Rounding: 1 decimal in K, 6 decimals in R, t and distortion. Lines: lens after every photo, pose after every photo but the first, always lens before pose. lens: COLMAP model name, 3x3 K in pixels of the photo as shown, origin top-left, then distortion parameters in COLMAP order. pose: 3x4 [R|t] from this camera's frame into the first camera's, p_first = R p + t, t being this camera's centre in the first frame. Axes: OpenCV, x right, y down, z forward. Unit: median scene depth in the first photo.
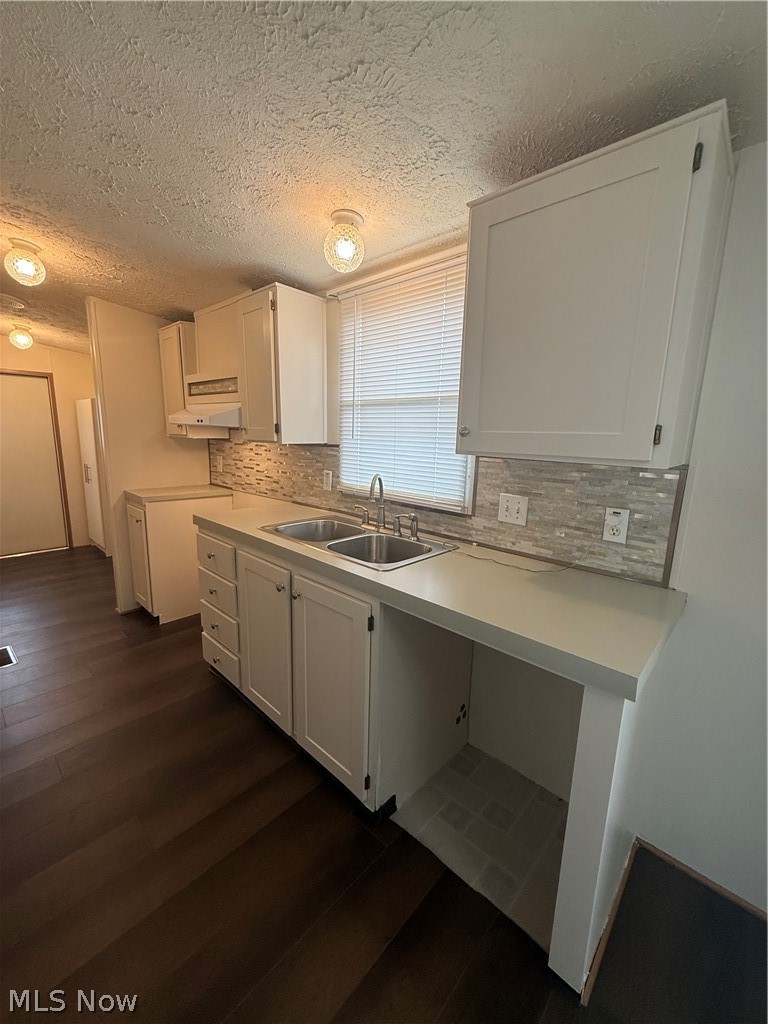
lens RADIAL K [[408.6, 0, 382.4], [0, 408.6, 513.2], [0, 0, 1]] dist [-0.003933, 0.000400]
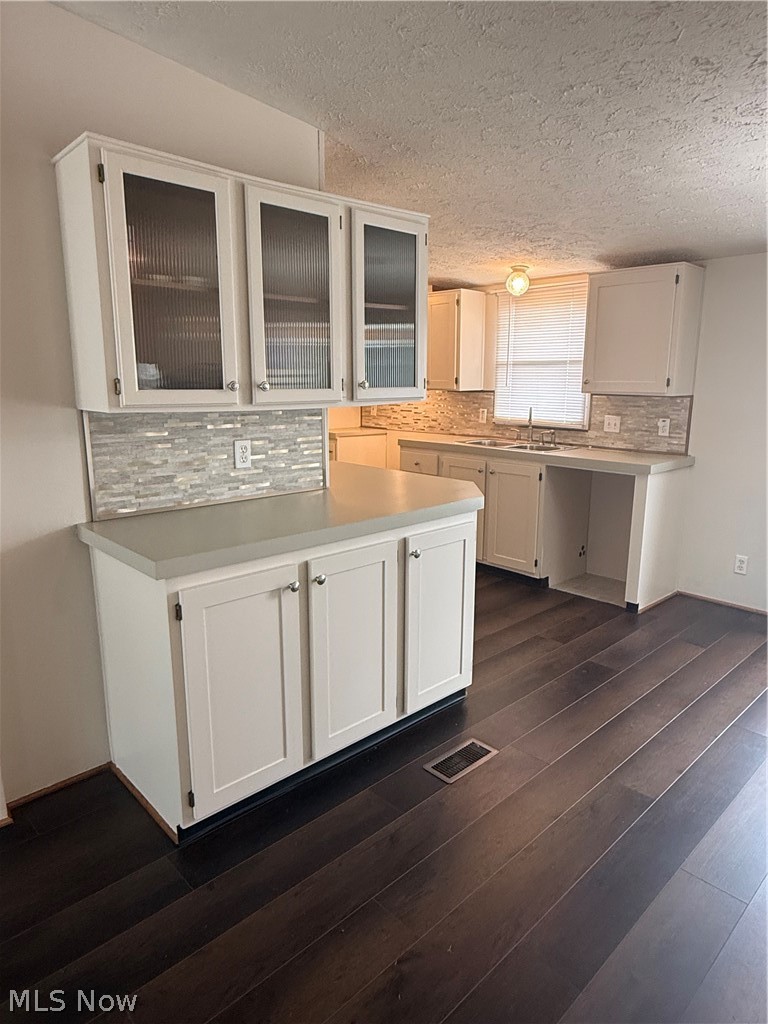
lens RADIAL K [[630.8, 0, 386.4], [0, 630.8, 511.5], [0, 0, 1]] dist [-0.003985, -0.000423]
pose [[0.997847, -0.010130, -0.064796, -0.456740], [0.011315, 0.999775, 0.017949, 0.290143], [0.064599, -0.018644, 0.997737, -1.693193]]
